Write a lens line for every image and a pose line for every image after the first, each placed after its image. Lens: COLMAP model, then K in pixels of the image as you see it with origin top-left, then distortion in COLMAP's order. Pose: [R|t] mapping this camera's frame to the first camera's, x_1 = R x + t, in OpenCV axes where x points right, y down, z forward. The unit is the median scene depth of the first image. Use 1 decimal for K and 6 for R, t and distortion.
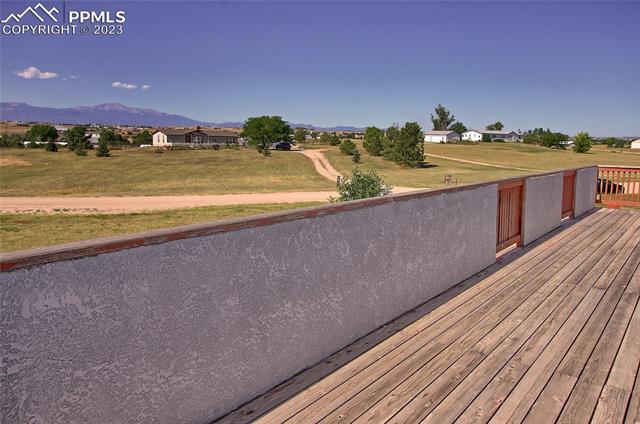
lens RADIAL K [[554.8, 0, 319.0], [0, 554.8, 212.7], [0, 0, 1]] dist [0.014112, 0.009680]
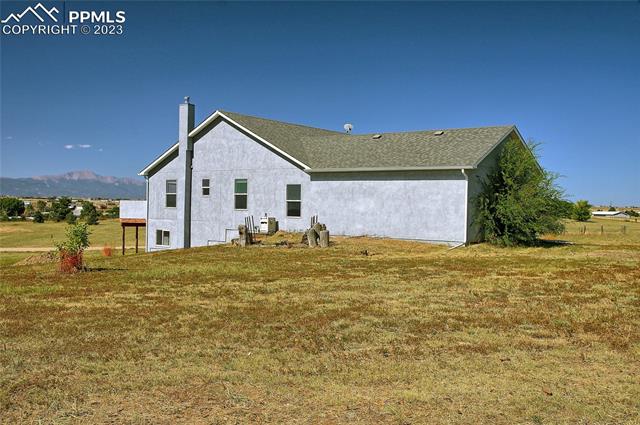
lens RADIAL K [[715.0, 0, 320.3], [0, 715.0, 213.3], [0, 0, 1]] dist [0.011345, 0.000000]
pose [[0.999579, -0.008939, -0.027612, 0.058987], [0.005246, 0.991365, -0.131028, 0.036271], [0.028545, 0.130828, 0.990994, -0.224247]]
